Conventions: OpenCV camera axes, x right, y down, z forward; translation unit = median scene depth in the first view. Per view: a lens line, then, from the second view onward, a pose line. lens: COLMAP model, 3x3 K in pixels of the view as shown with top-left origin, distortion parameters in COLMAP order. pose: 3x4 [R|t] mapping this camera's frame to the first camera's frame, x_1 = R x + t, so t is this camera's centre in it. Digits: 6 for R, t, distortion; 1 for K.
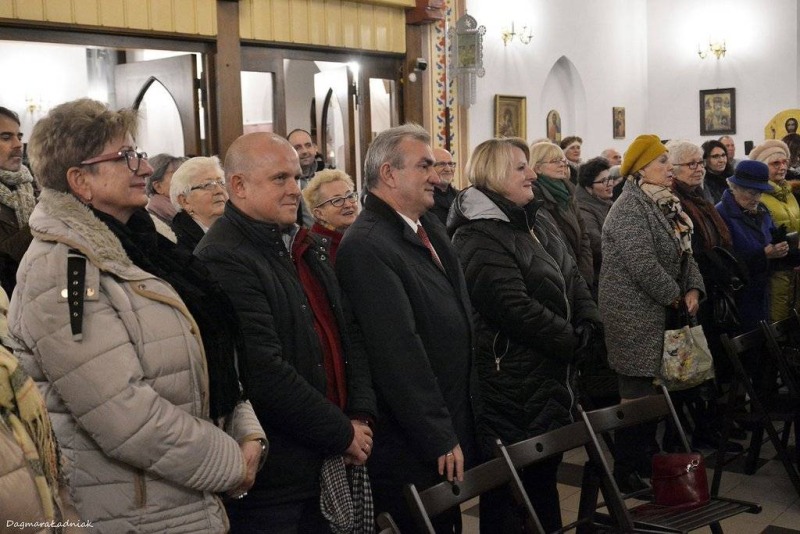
lens RADIAL K [[1213.3, 0, 403.0], [0, 1213.3, 290.7], [0, 0, 1]] dist [-0.063874, 0.048208]
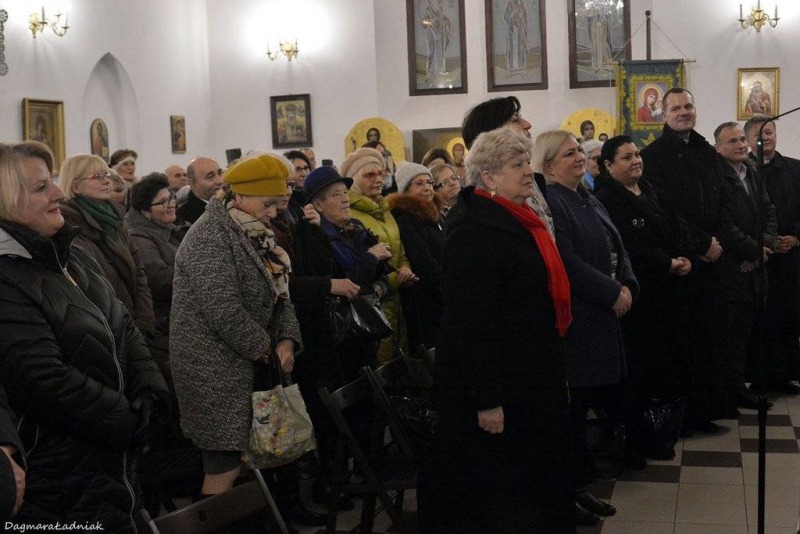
lens RADIAL K [[1257.2, 0, 400.2], [0, 1257.2, 233.2], [0, 0, 1]] dist [-0.124957, 0.023180]
pose [[0.938851, -0.030082, 0.343008, 0.026193], [0.054379, 0.996629, -0.061435, -0.009839], [-0.340004, 0.076330, 0.937321, 0.156687]]
